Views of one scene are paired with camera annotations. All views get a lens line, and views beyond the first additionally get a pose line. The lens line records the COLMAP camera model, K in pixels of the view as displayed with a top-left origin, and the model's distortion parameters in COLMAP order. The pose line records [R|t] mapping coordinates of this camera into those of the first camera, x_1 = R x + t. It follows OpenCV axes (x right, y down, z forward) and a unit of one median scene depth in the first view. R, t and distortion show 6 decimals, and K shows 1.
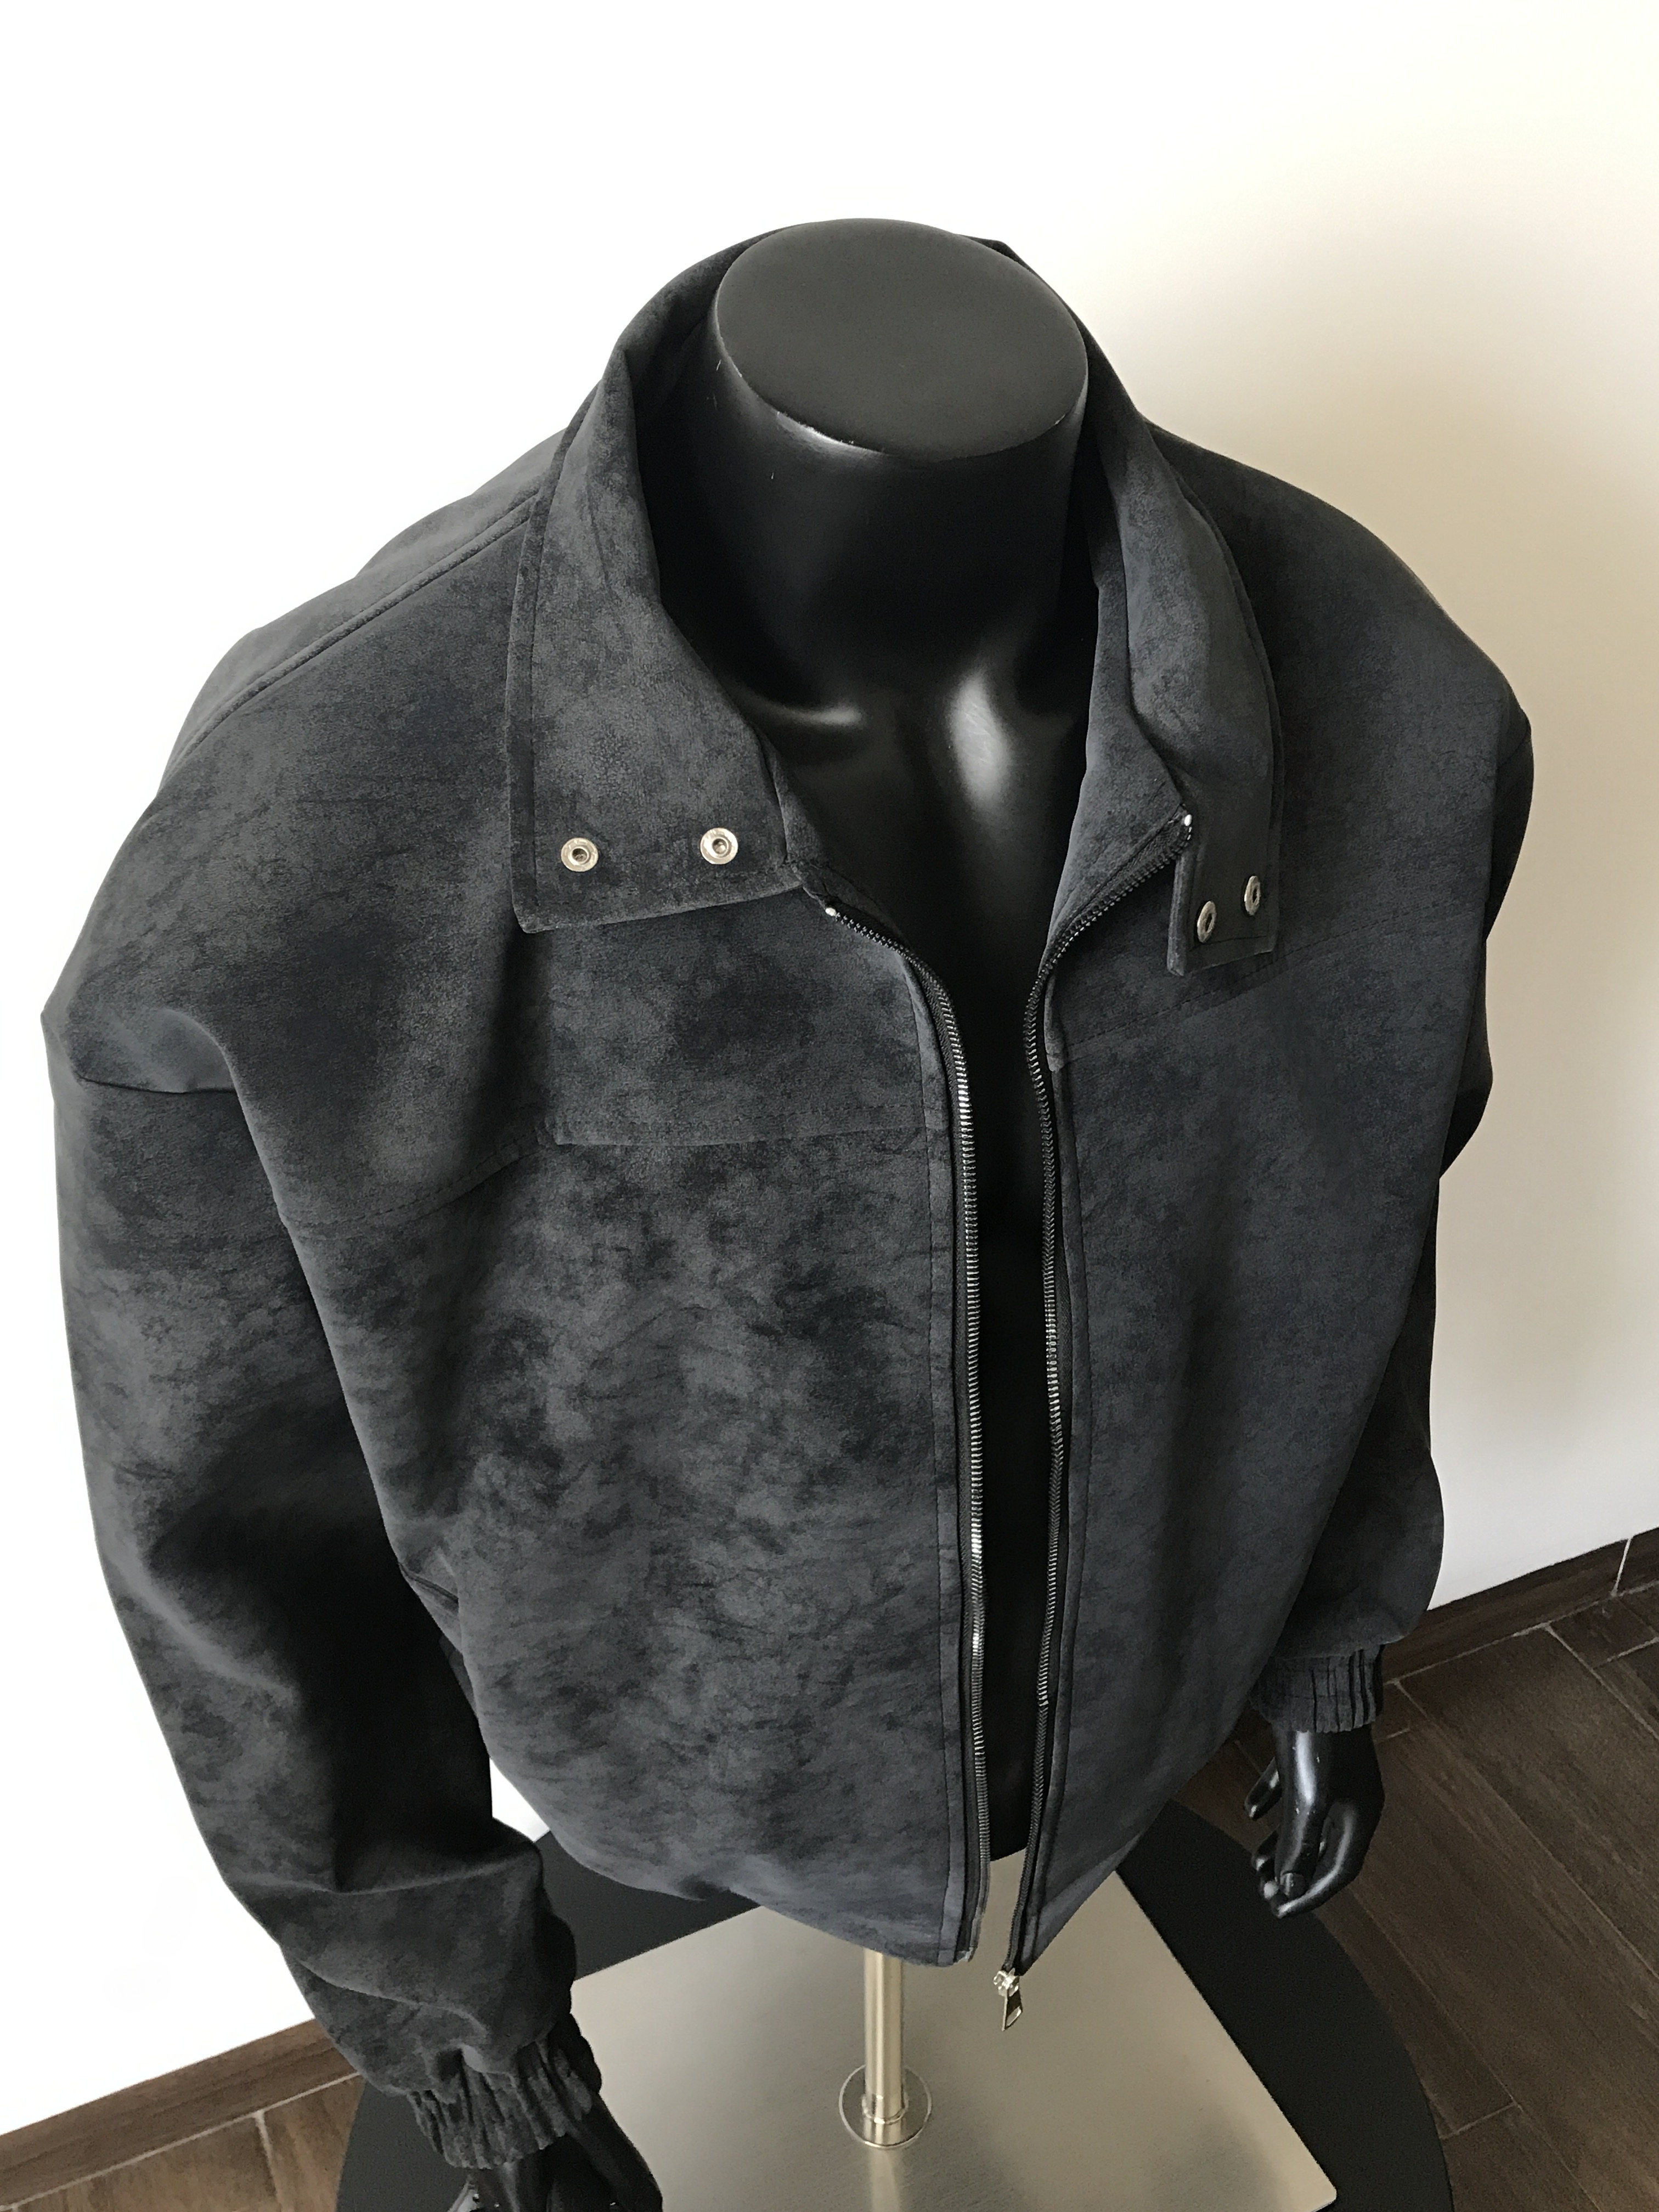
lens RADIAL K [[2068.8, 0, 829.5], [0, 2068.8, 1106.0], [0, 0, 1]] dist [0.113886, -0.374437]
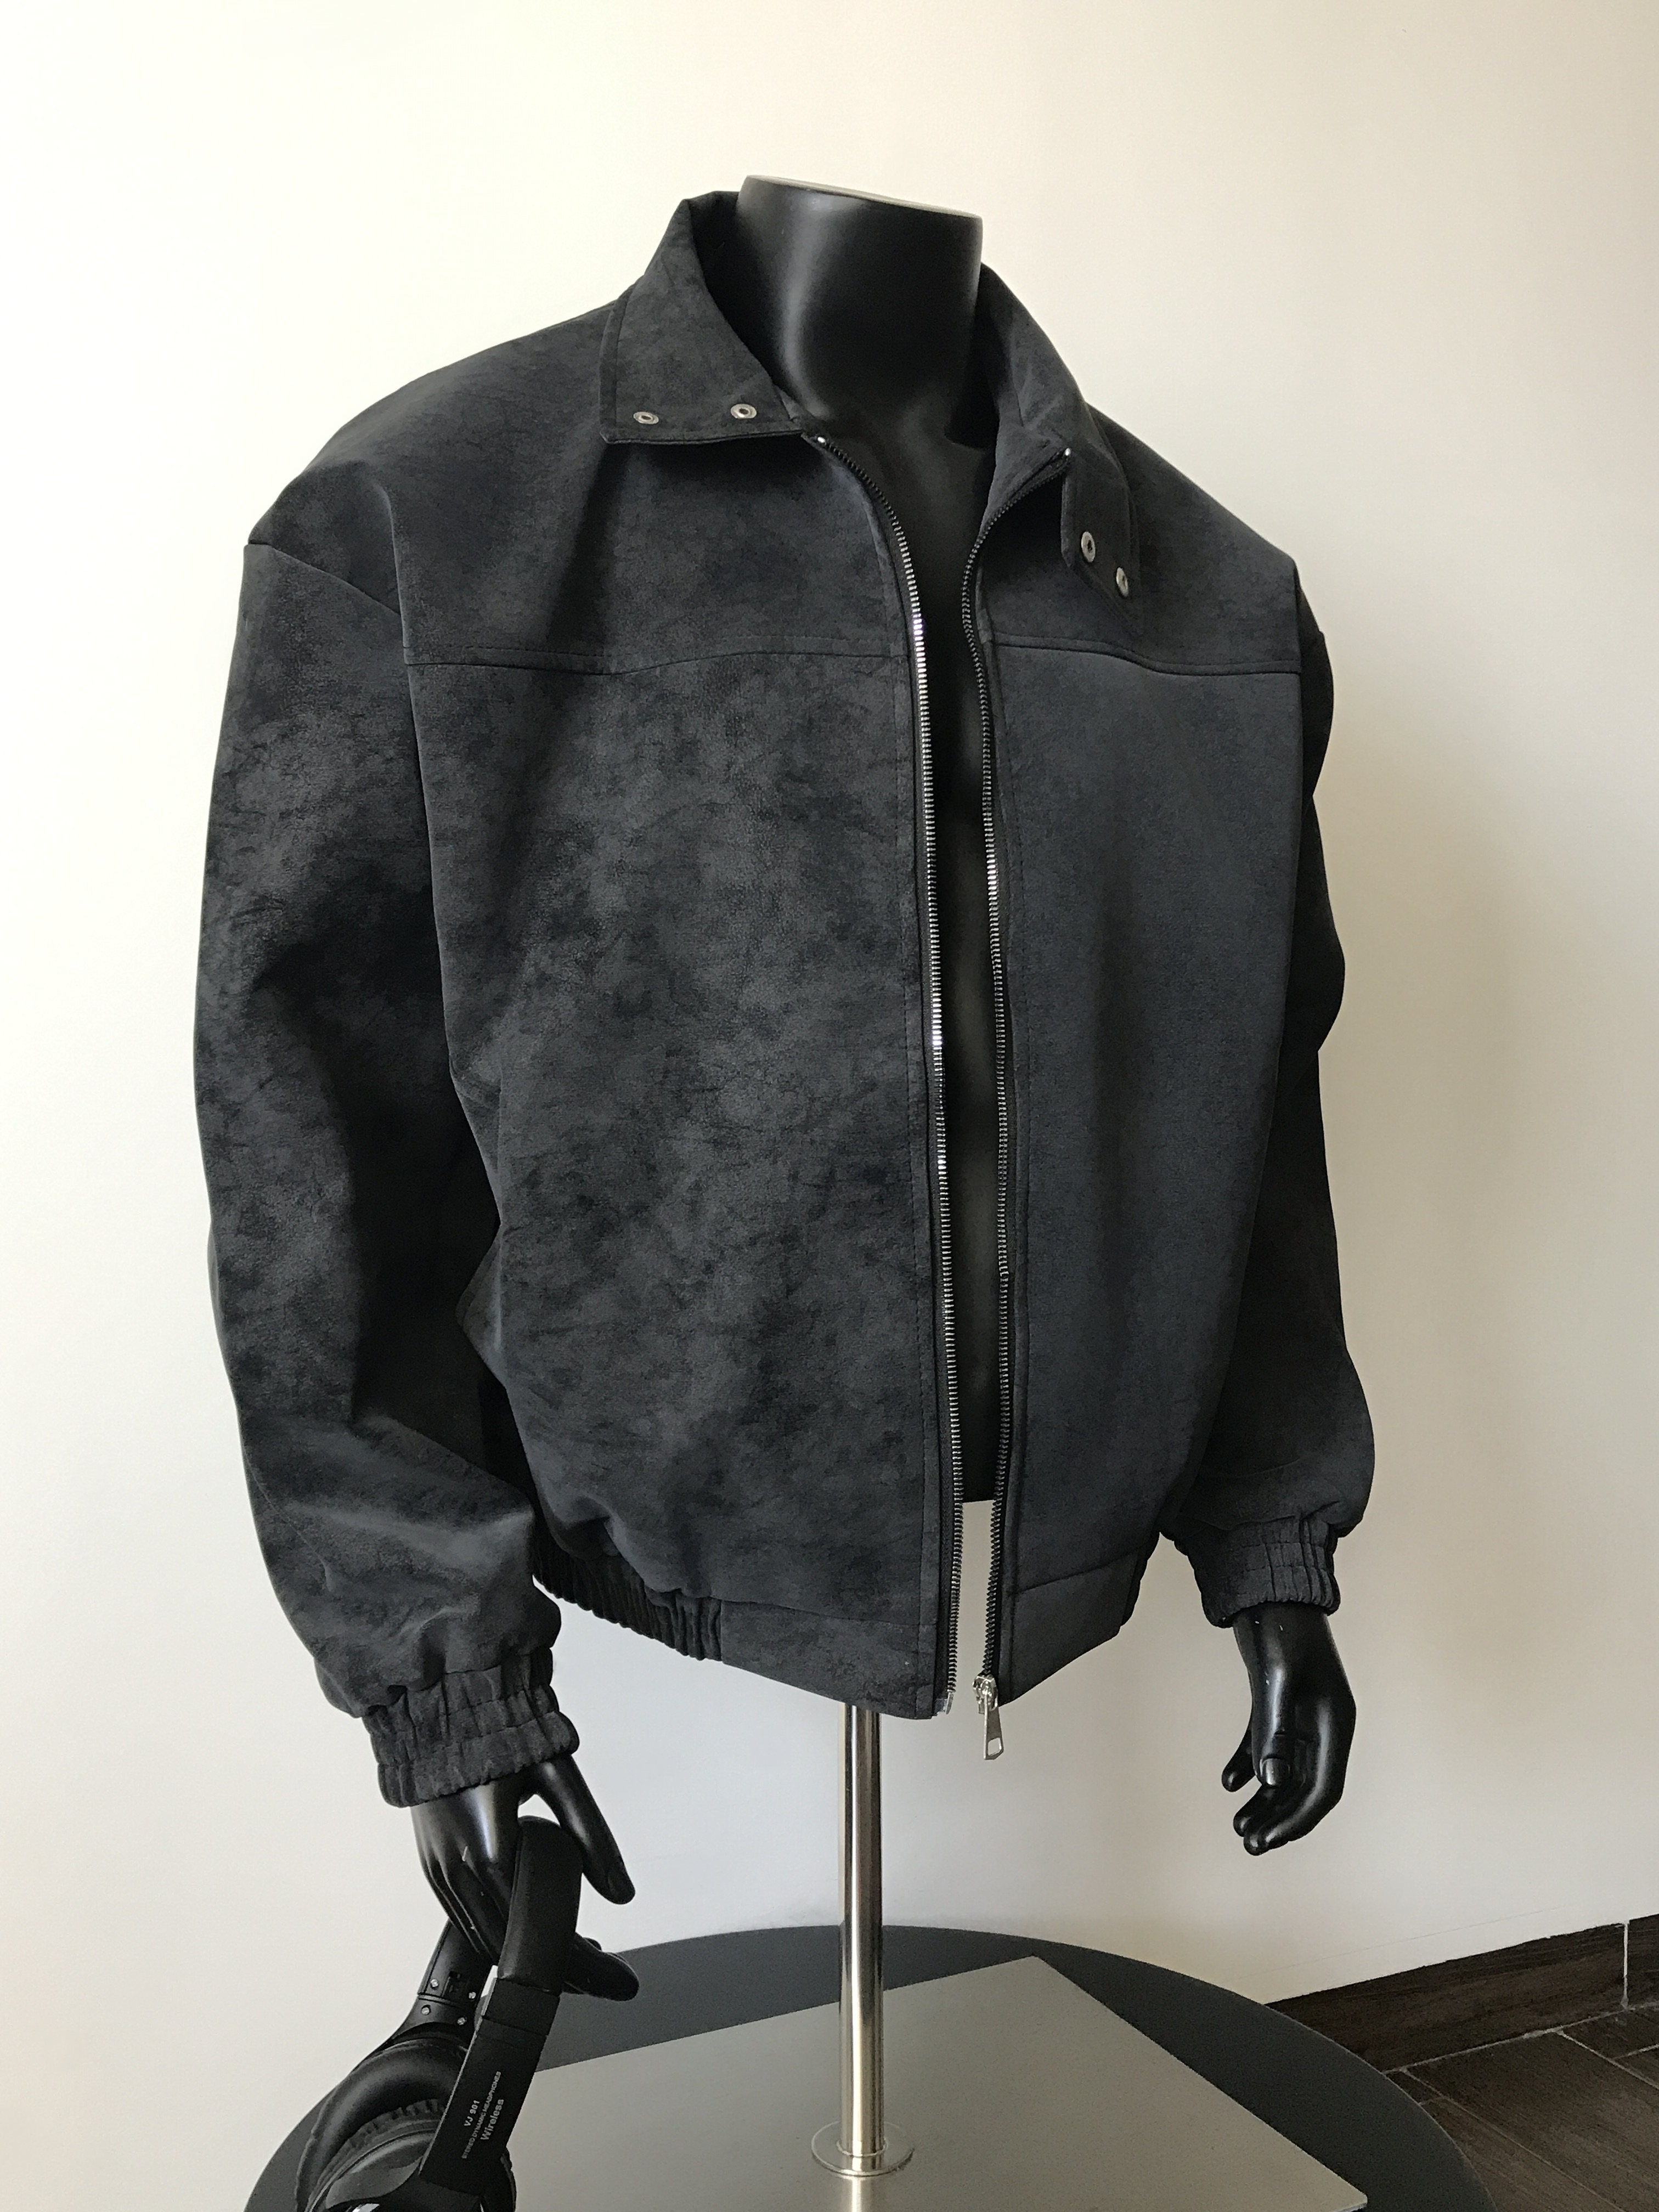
lens RADIAL K [[2047.8, 0, 829.5], [0, 2047.8, 1106.0], [0, 0, 1]] dist [0.107338, -0.179291]
pose [[0.999532, 0.007227, 0.029727, -0.028279], [0.008799, 0.862709, -0.505624, 0.874810], [-0.029300, 0.505649, 0.862242, 0.001897]]
